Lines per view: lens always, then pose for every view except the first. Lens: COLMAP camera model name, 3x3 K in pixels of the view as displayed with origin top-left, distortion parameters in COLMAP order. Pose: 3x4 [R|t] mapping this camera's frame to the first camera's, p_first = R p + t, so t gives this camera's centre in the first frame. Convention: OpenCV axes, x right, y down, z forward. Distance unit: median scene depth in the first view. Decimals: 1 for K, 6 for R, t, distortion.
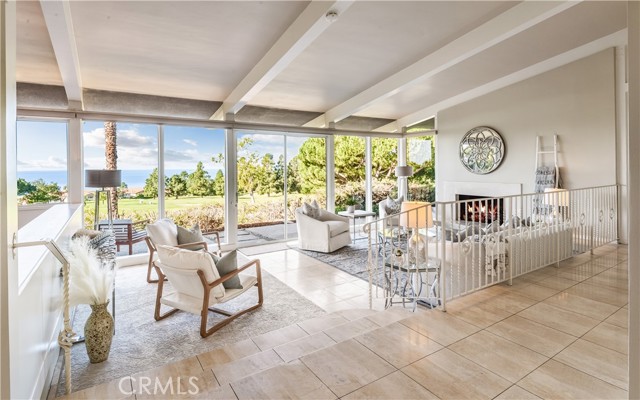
lens RADIAL K [[328.2, 0, 319.6], [0, 328.2, 168.4], [0, 0, 1]] dist [0.019699, -0.000006]
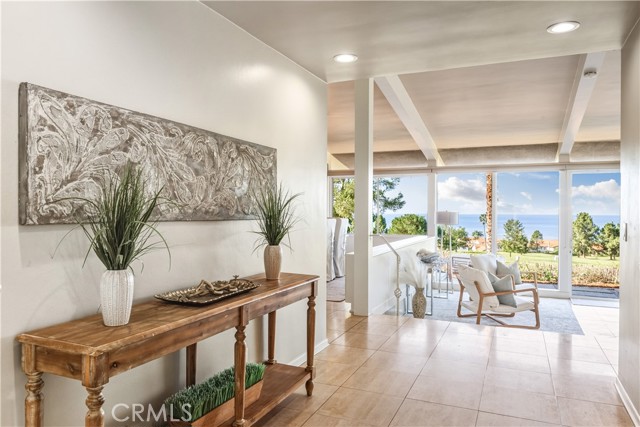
lens RADIAL K [[473.2, 0, 320.0], [0, 473.2, 213.5], [0, 0, 1]] dist [0.000132, 0.000112]
pose [[0.562498, 0.016195, -0.826640, 0.564790], [-0.015335, 0.999841, 0.009154, 0.002721], [0.826656, 0.007528, 0.562657, -0.427503]]
